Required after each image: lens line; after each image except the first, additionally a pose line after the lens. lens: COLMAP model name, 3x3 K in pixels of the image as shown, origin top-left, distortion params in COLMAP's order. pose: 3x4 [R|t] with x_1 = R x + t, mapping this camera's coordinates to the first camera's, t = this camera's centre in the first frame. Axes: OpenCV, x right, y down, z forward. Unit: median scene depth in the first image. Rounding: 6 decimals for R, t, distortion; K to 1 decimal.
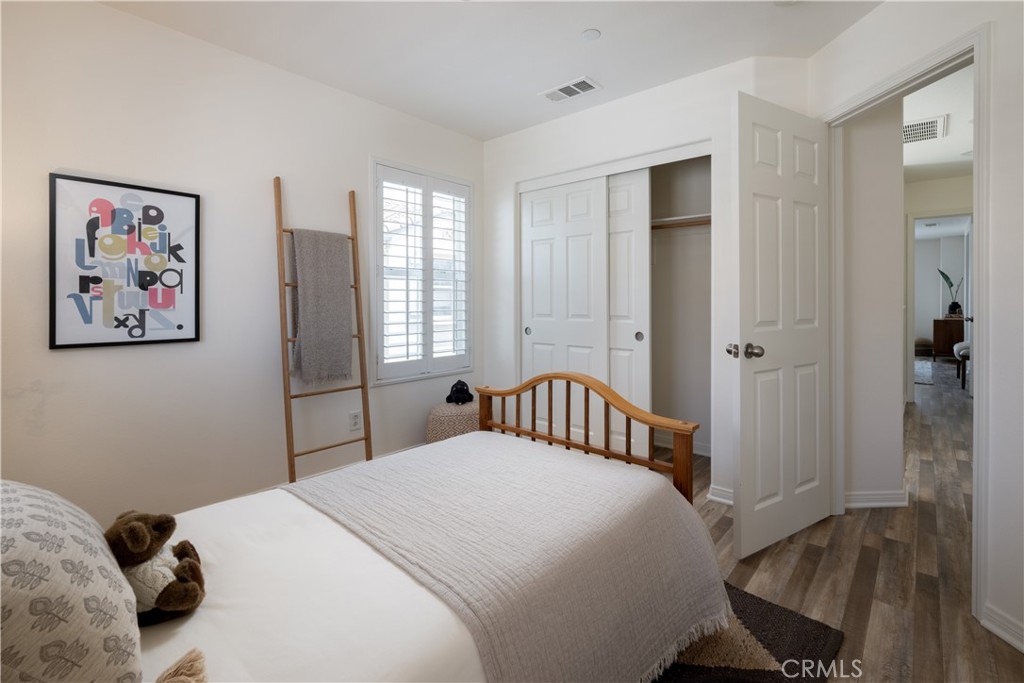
lens RADIAL K [[462.1, 0, 508.9], [0, 462.1, 303.8], [0, 0, 1]] dist [-0.001845, -0.000245]
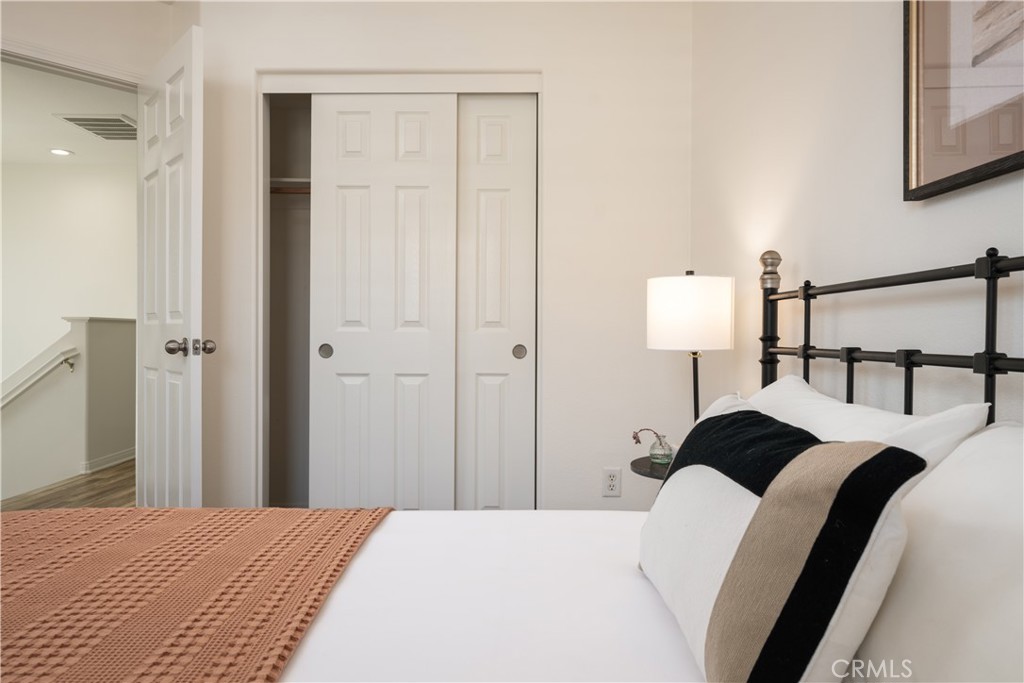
lens RADIAL K [[643.2, 0, 512.0], [0, 643.2, 340.2], [0, 0, 1]] dist [0.003590, 0.000815]
pose [[0.743348, -0.042758, 0.667537, -0.307426], [0.003877, 0.998214, 0.059622, -0.001103], [-0.668894, -0.041732, 0.742186, 0.297094]]
